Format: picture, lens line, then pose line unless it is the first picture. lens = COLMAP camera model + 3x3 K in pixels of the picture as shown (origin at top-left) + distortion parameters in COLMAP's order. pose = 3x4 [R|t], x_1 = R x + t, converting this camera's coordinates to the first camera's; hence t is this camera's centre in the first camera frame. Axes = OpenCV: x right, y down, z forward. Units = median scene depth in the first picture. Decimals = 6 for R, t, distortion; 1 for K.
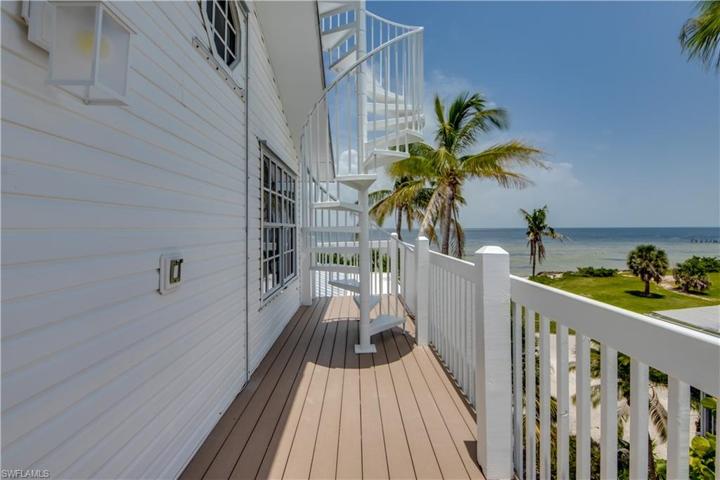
lens RADIAL K [[303.4, 0, 347.6], [0, 303.4, 237.3], [0, 0, 1]] dist [0.074433, -0.035420]
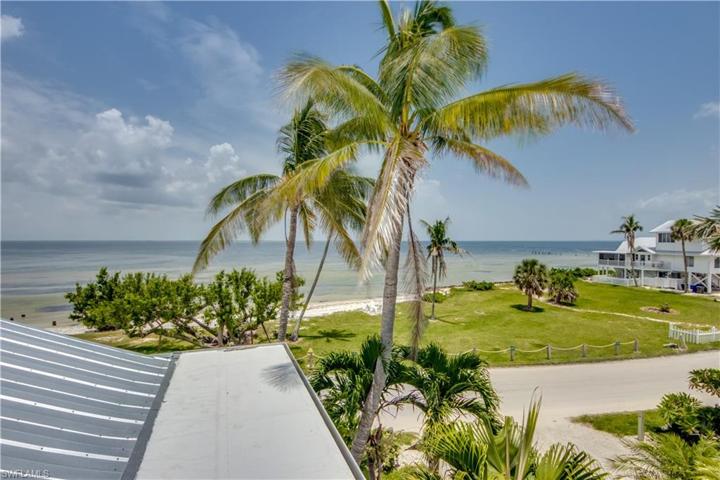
lens RADIAL K [[303.4, 0, 347.6], [0, 303.4, 237.3], [0, 0, 1]] dist [0.074433, -0.035420]
pose [[0.919673, 0.004058, 0.392665, 0.028438], [0.011378, 0.999251, -0.036975, -0.014638], [-0.392521, 0.038473, 0.918938, 0.313927]]
